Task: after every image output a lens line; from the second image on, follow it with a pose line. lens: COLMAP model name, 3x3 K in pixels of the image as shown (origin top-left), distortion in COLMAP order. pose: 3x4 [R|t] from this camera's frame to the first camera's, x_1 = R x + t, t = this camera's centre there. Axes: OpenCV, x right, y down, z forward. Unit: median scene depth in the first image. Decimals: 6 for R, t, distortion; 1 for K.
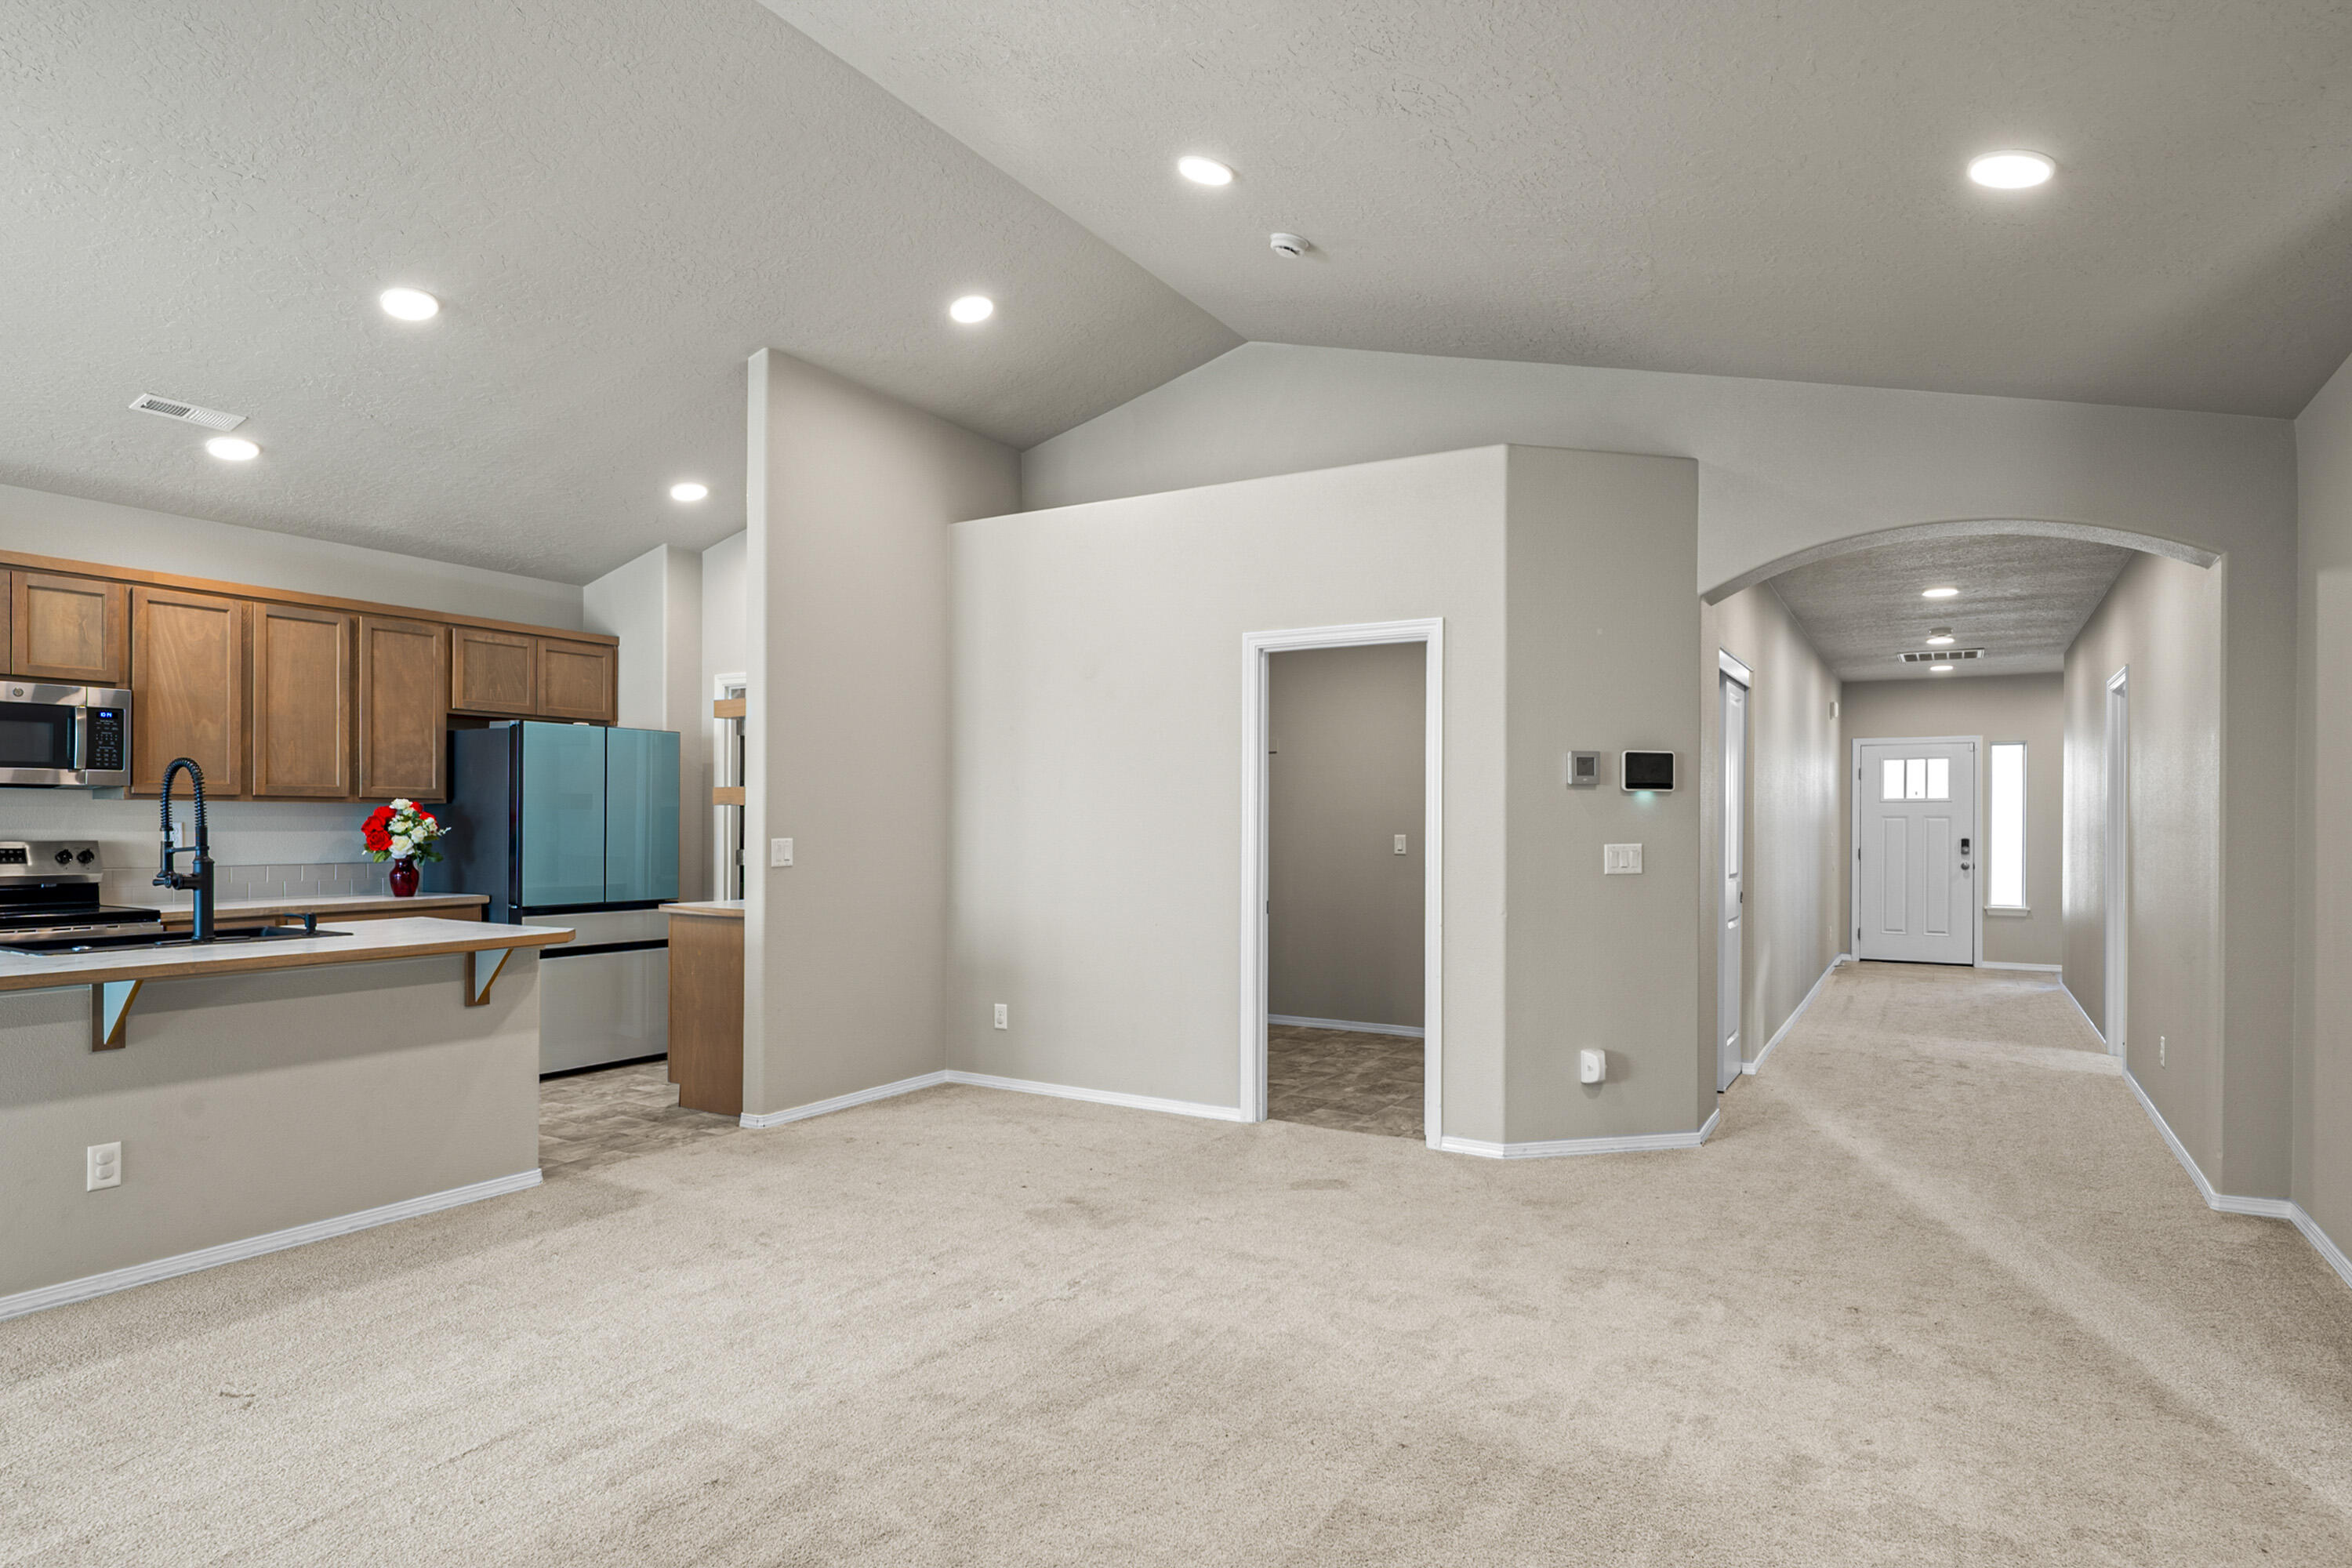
lens RADIAL K [[1281.1, 0, 1130.7], [0, 1281.1, 810.0], [0, 0, 1]] dist [0.003797, -0.006508]
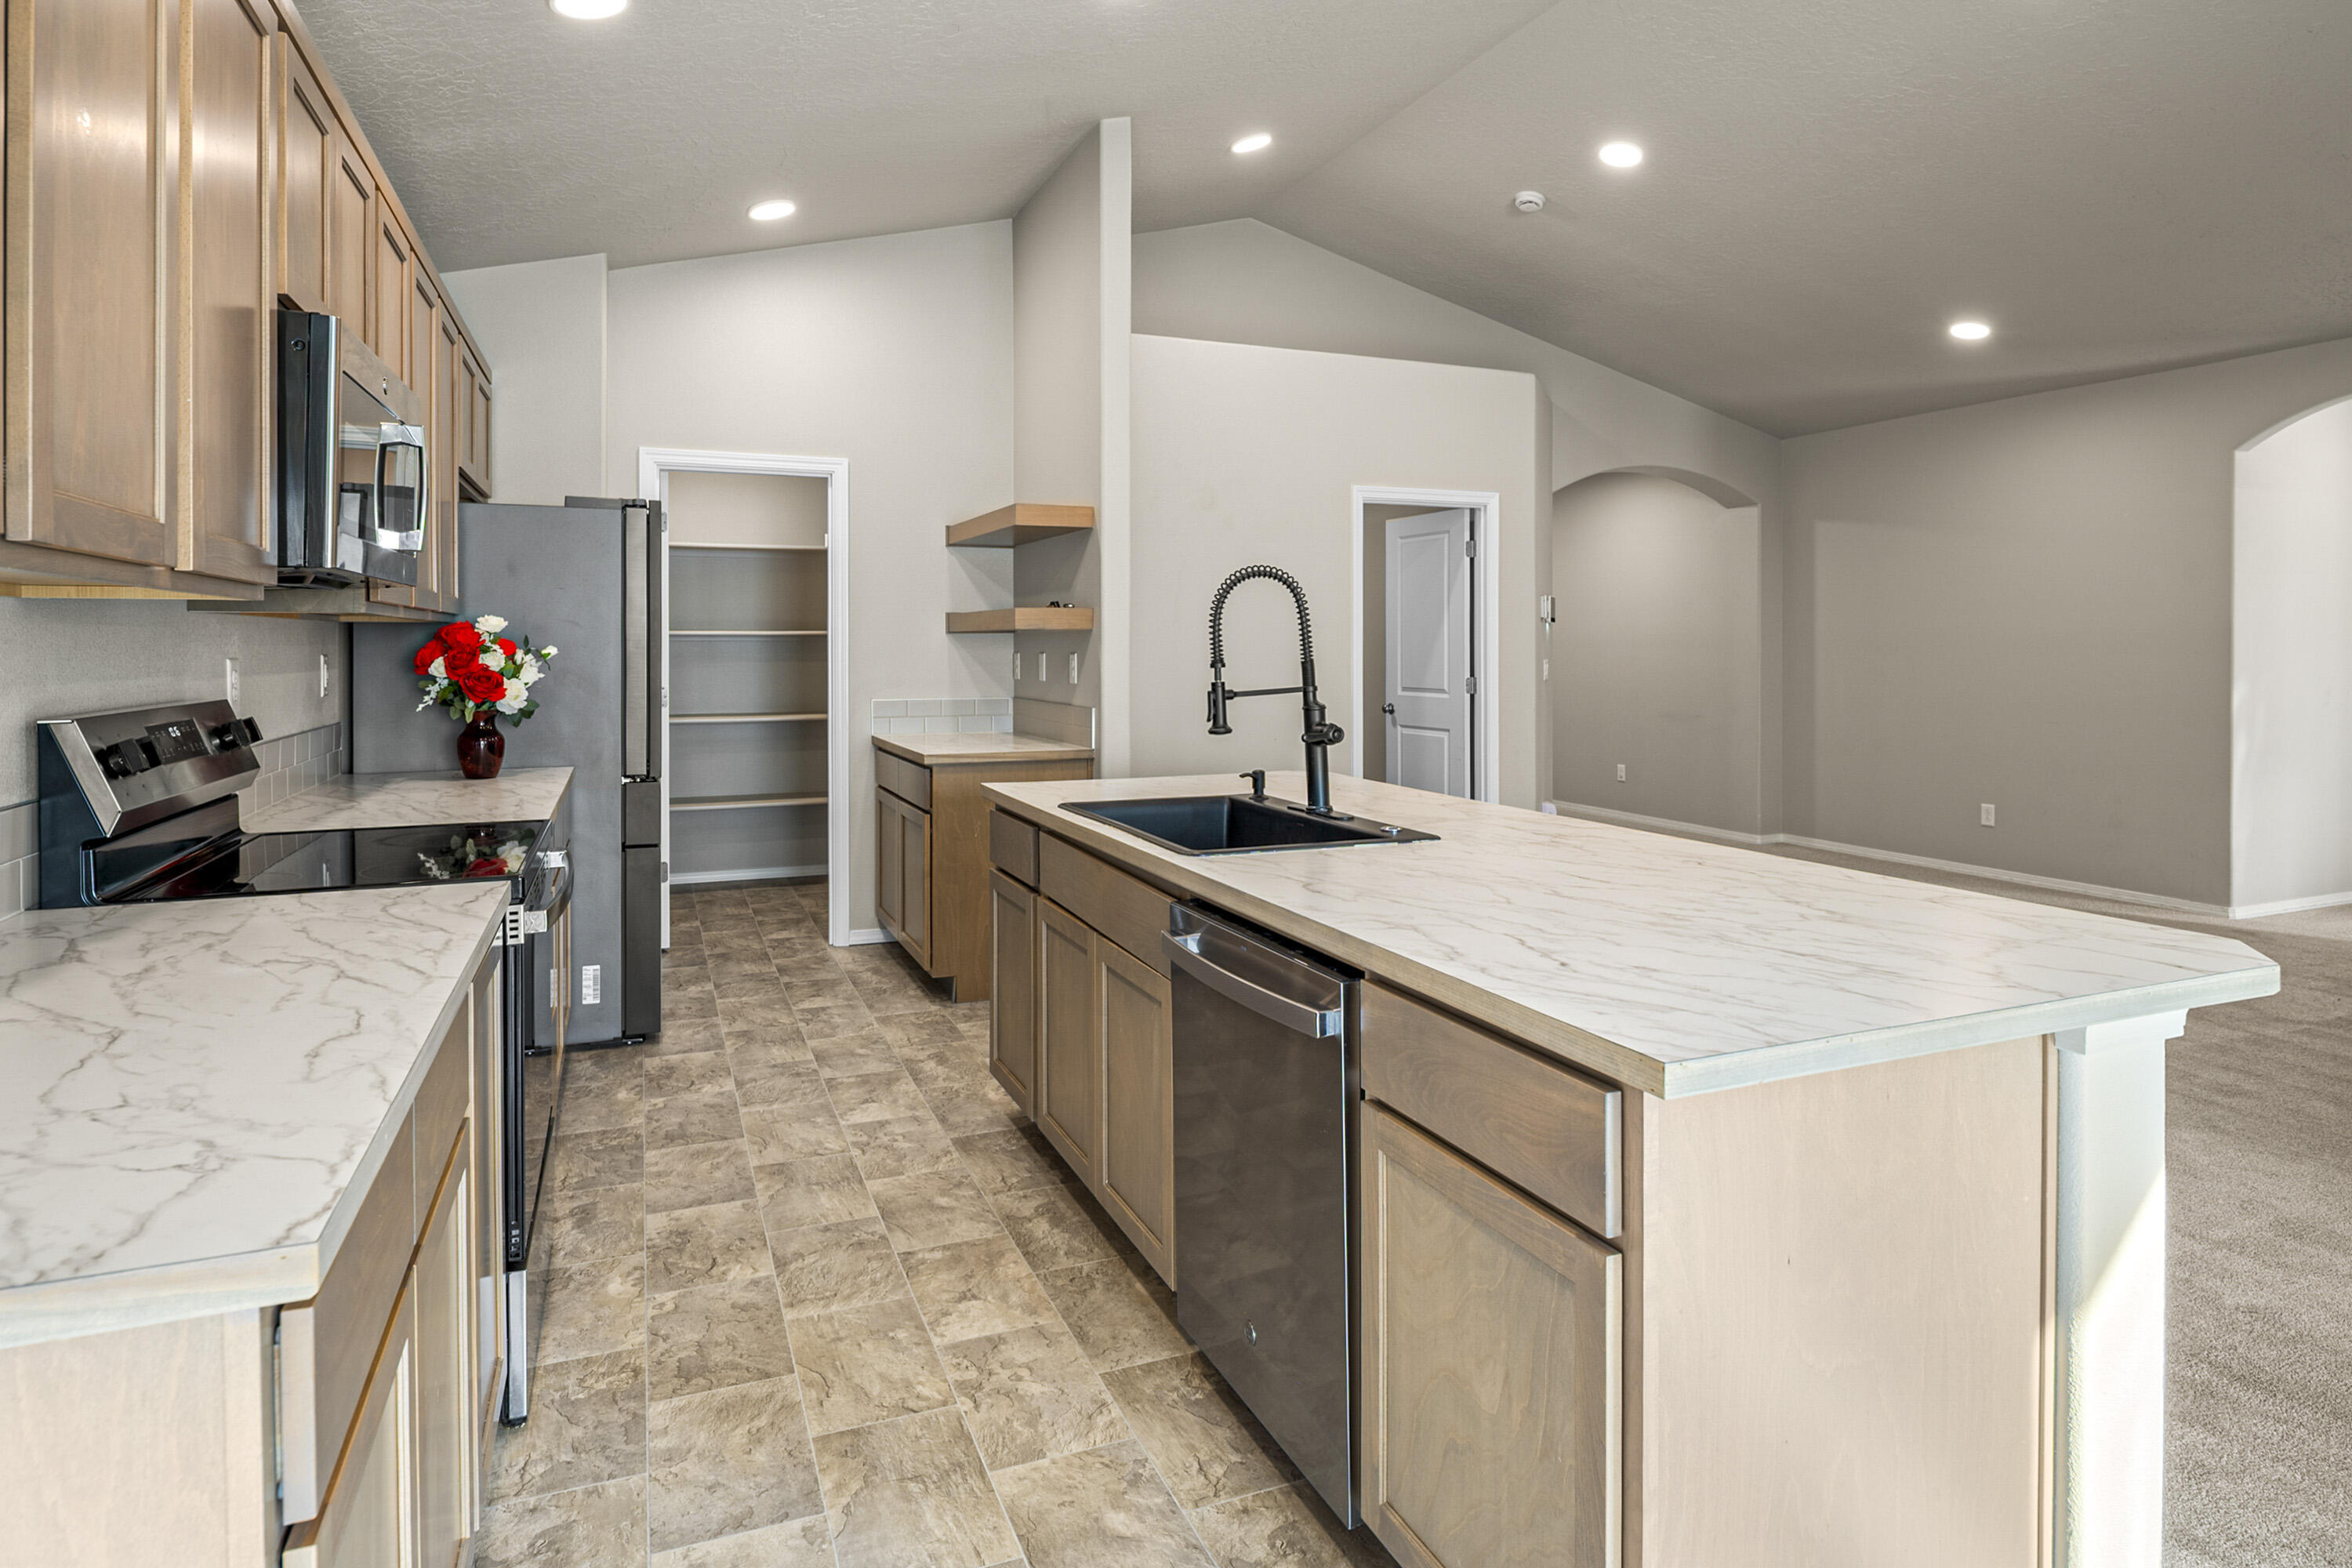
lens RADIAL K [[1281.1, 0, 1172.9], [0, 1281.1, 656.0], [0, 0, 1]] dist [0.003797, -0.006508]
pose [[0.593963, -0.010877, 0.804419, -1.029855], [-0.005900, 0.999823, 0.017876, -0.001754], [-0.804471, -0.015364, 0.593794, 0.465259]]
